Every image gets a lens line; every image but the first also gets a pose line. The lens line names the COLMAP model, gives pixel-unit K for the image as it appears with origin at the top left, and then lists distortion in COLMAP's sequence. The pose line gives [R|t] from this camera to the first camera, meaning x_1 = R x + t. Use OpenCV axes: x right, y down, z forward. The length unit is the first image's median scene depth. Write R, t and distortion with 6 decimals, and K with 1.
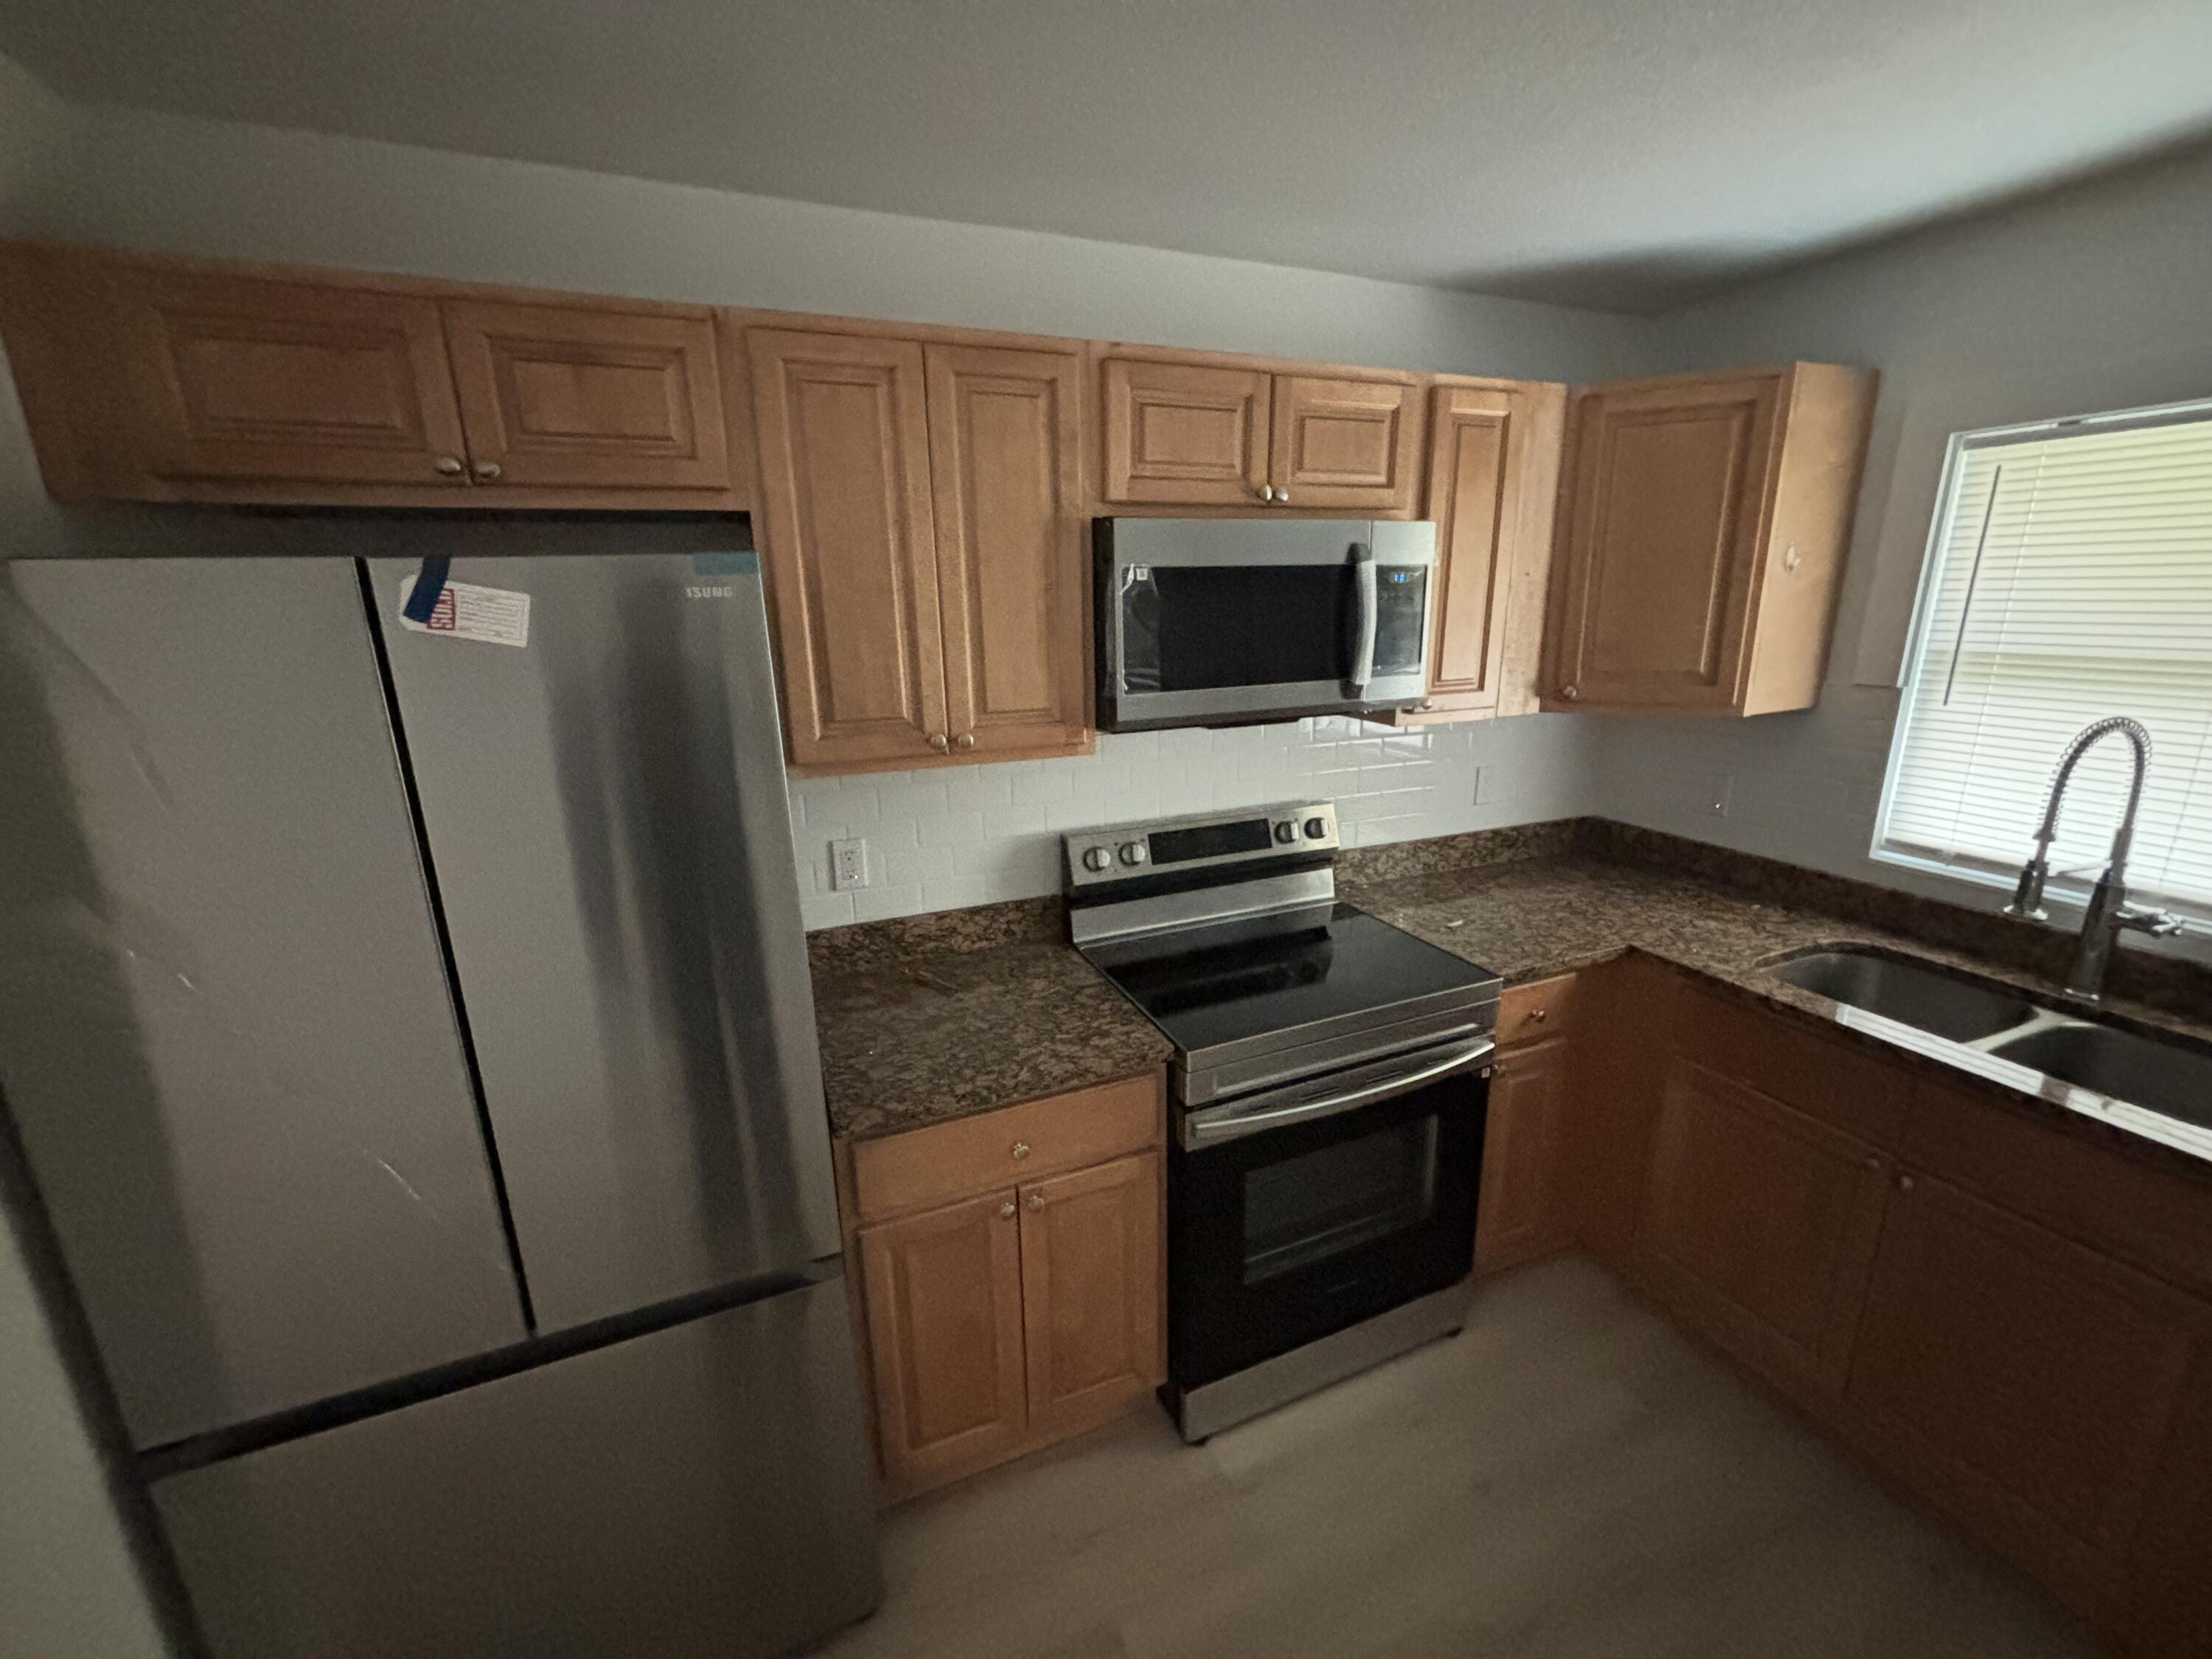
lens RADIAL K [[891.5, 0, 1119.3], [0, 891.5, 825.3], [0, 0, 1]] dist [-0.002936, 0.000891]
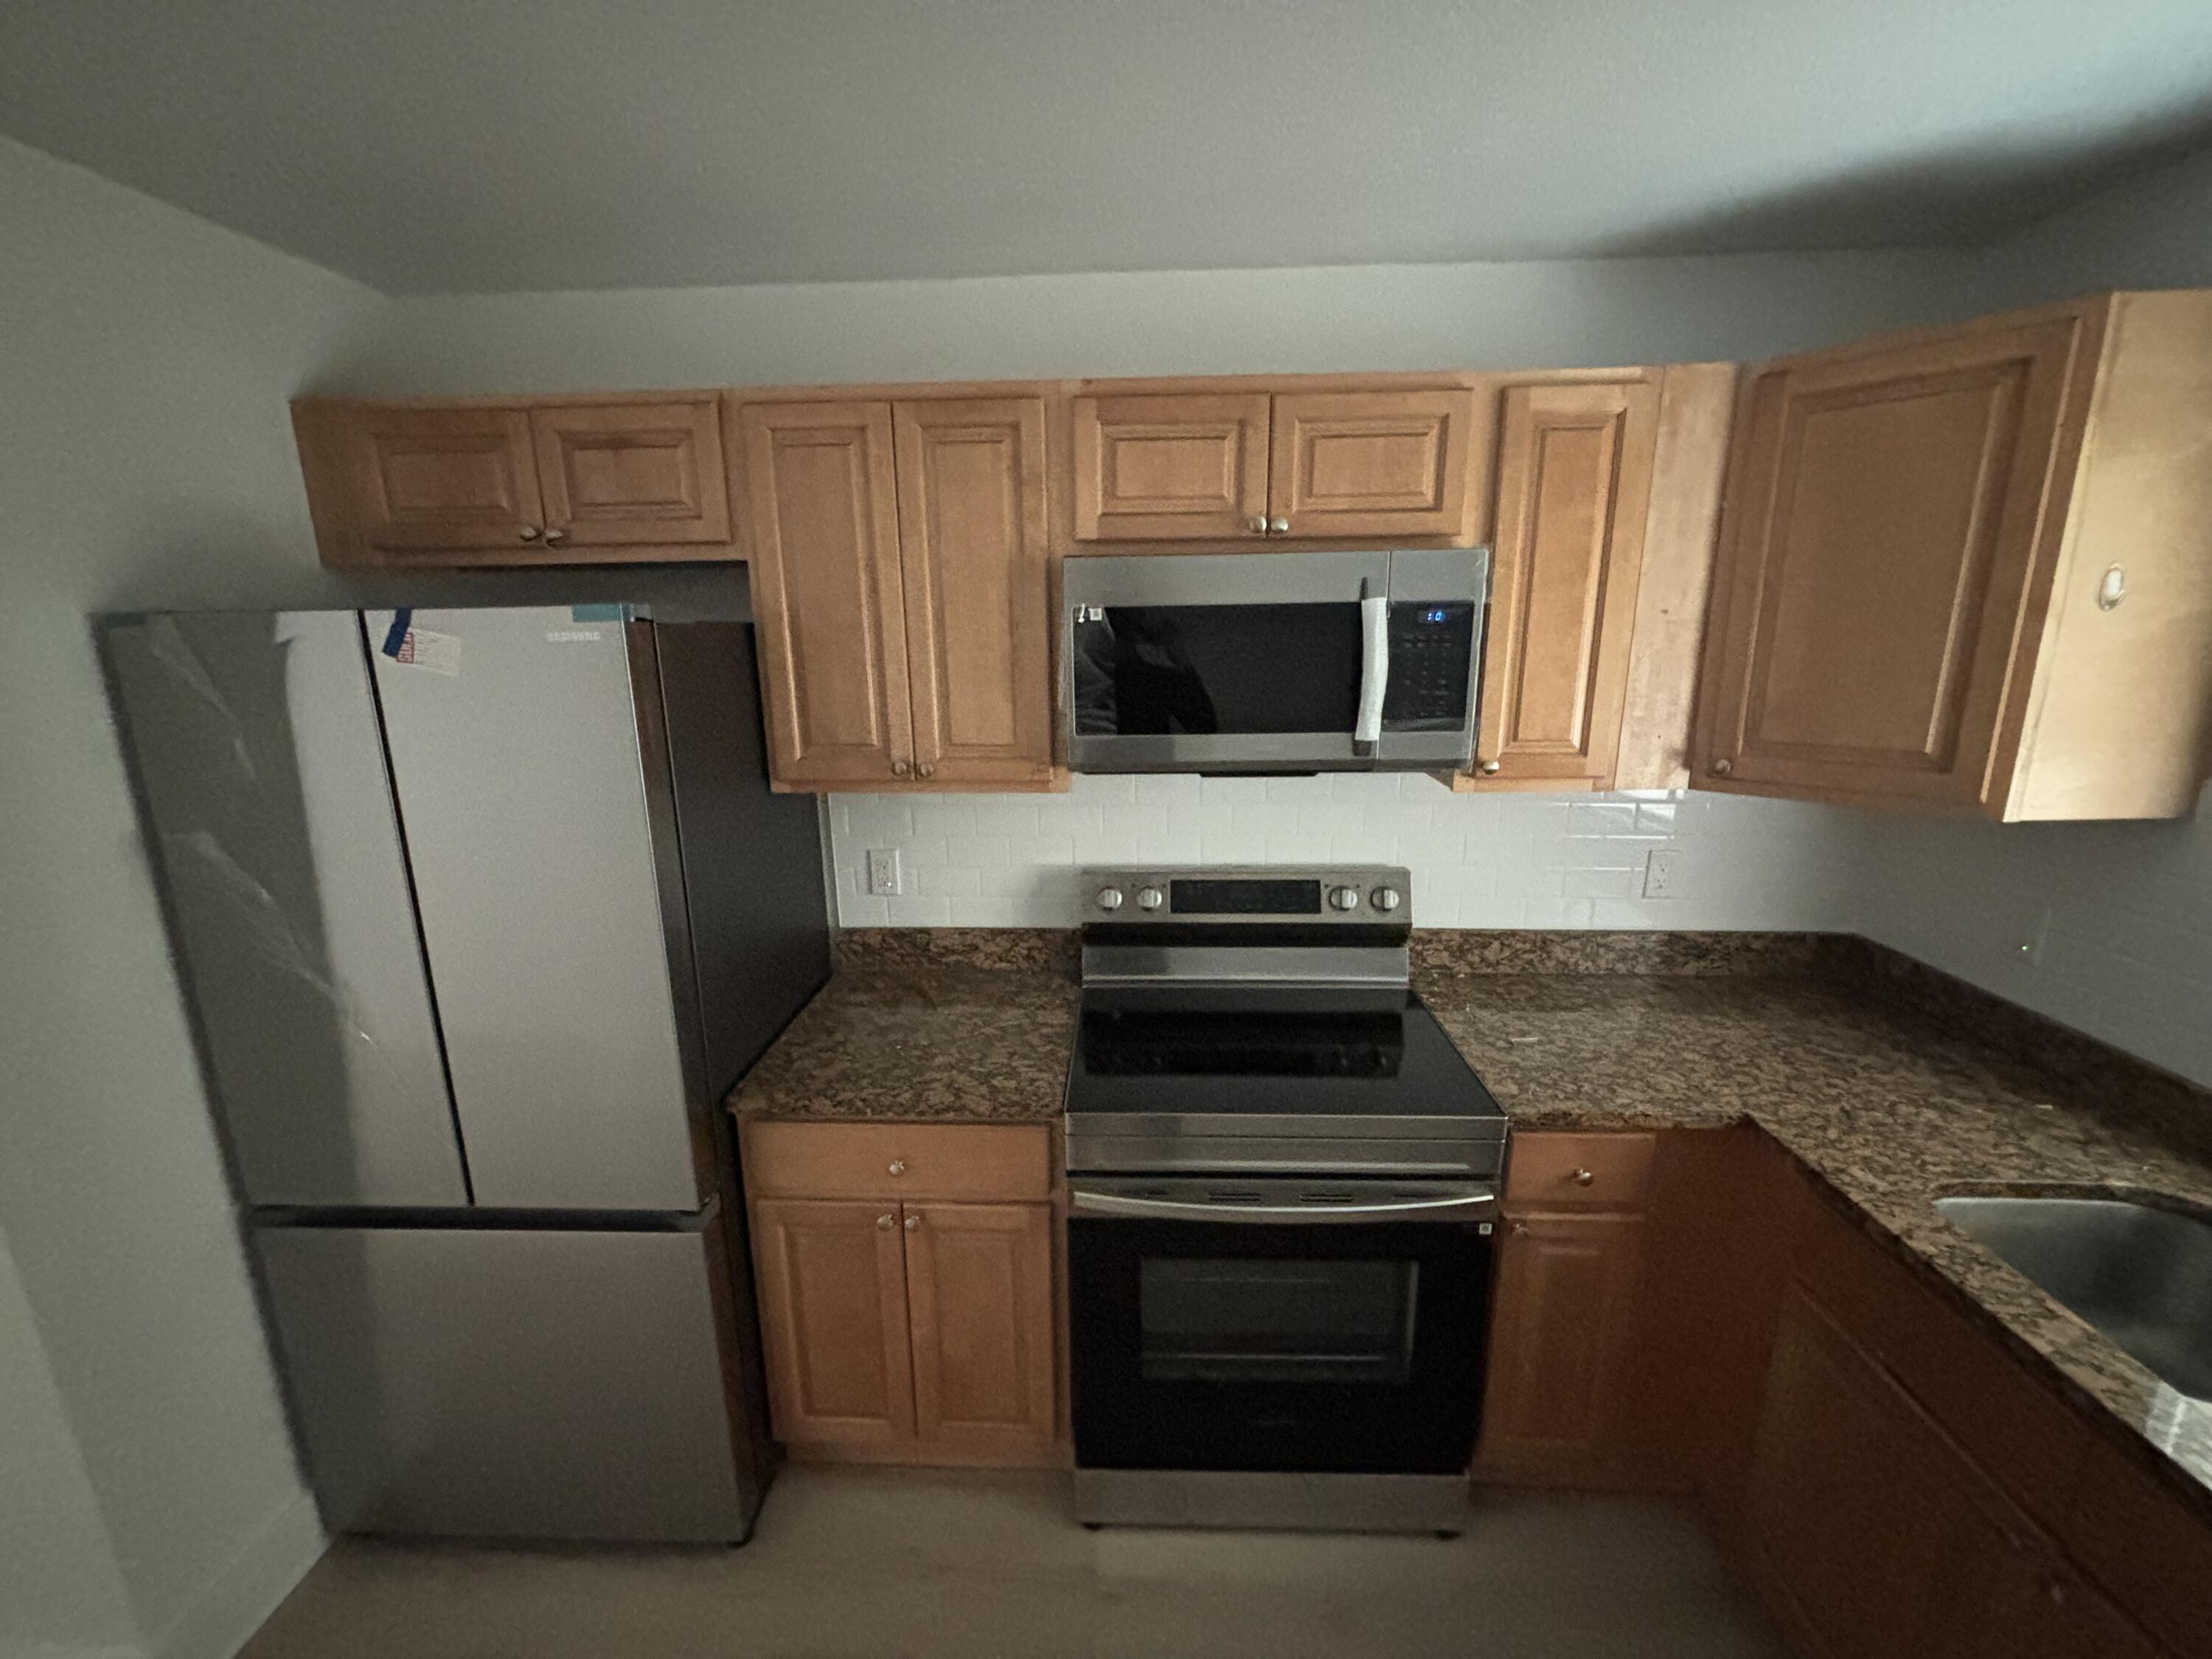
lens RADIAL K [[891.5, 0, 1112.8], [0, 891.5, 827.7], [0, 0, 1]] dist [-0.002936, 0.000891]
pose [[0.903997, 0.105608, -0.414291, 0.422779], [-0.111848, 0.993682, 0.009246, -0.055525], [0.412650, 0.037979, 0.910098, 0.121010]]
